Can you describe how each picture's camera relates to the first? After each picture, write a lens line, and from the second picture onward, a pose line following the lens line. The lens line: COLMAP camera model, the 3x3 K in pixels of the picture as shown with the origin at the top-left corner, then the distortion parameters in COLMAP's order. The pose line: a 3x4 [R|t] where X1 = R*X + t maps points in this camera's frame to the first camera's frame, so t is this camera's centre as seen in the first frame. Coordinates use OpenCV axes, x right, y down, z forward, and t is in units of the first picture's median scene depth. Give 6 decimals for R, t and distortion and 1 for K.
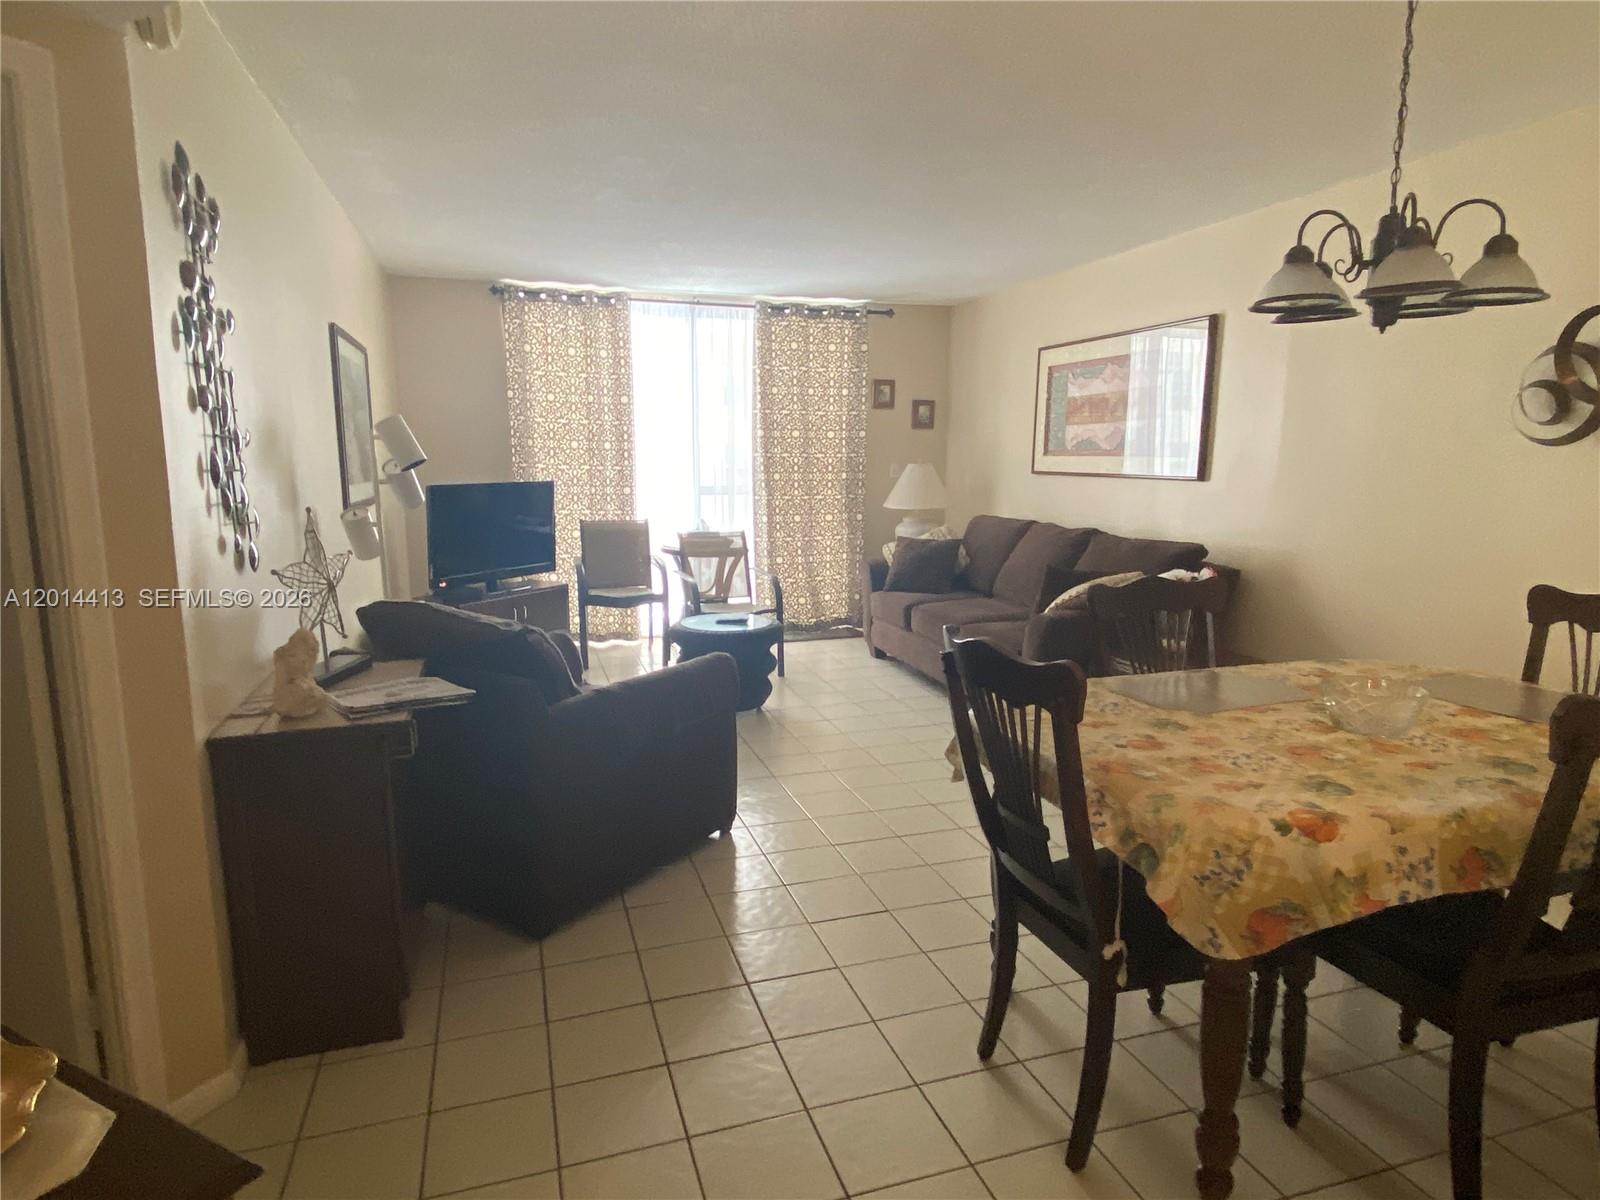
lens RADIAL K [[934.4, 0, 801.4], [0, 934.4, 609.1], [0, 0, 1]] dist [0.092360, -0.109839]
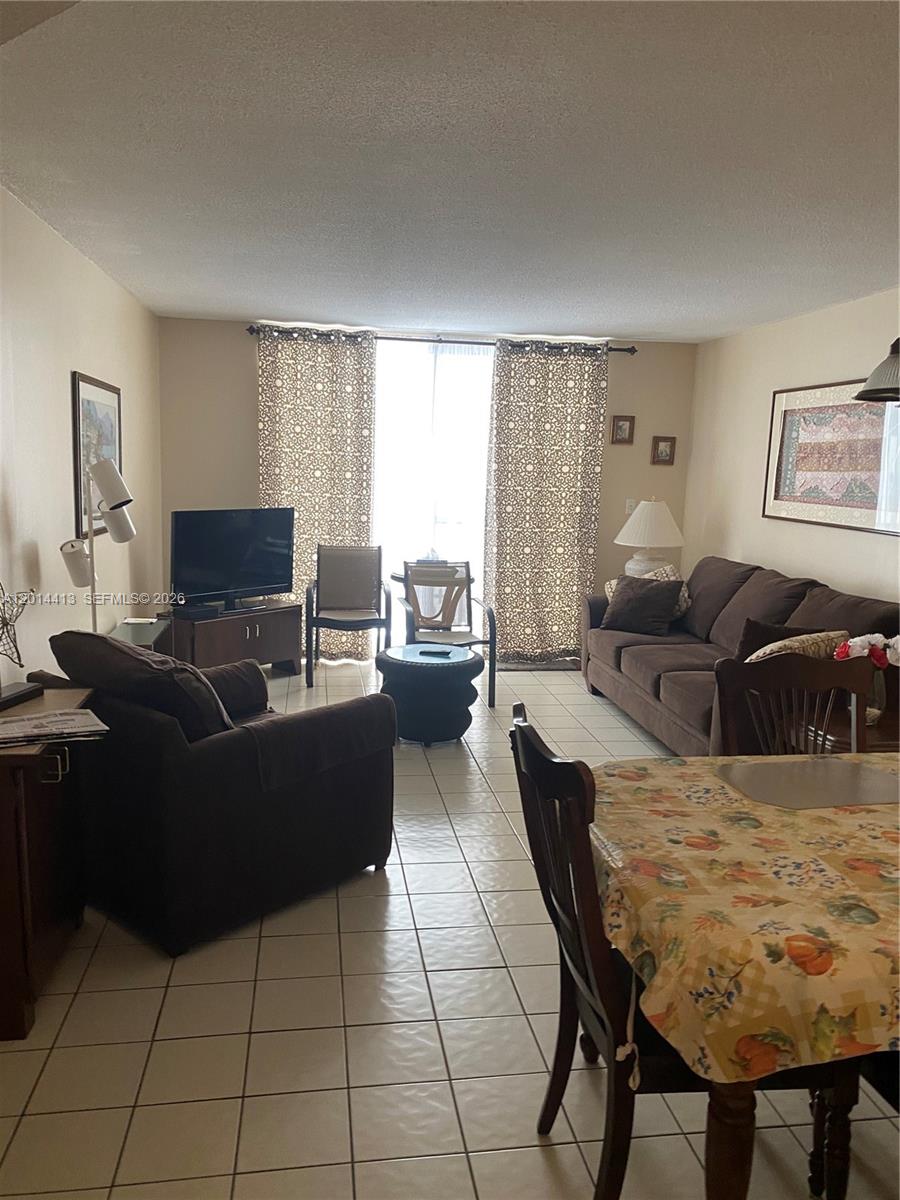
lens RADIAL K [[919.6, 0, 447.1], [0, 919.6, 607.1], [0, 0, 1]] dist [0.057106, -0.073838]
pose [[0.986357, 0.051713, -0.156285, 0.136514], [-0.053717, 0.998519, -0.008625, -0.044209], [0.155608, 0.016902, 0.987674, 0.001393]]
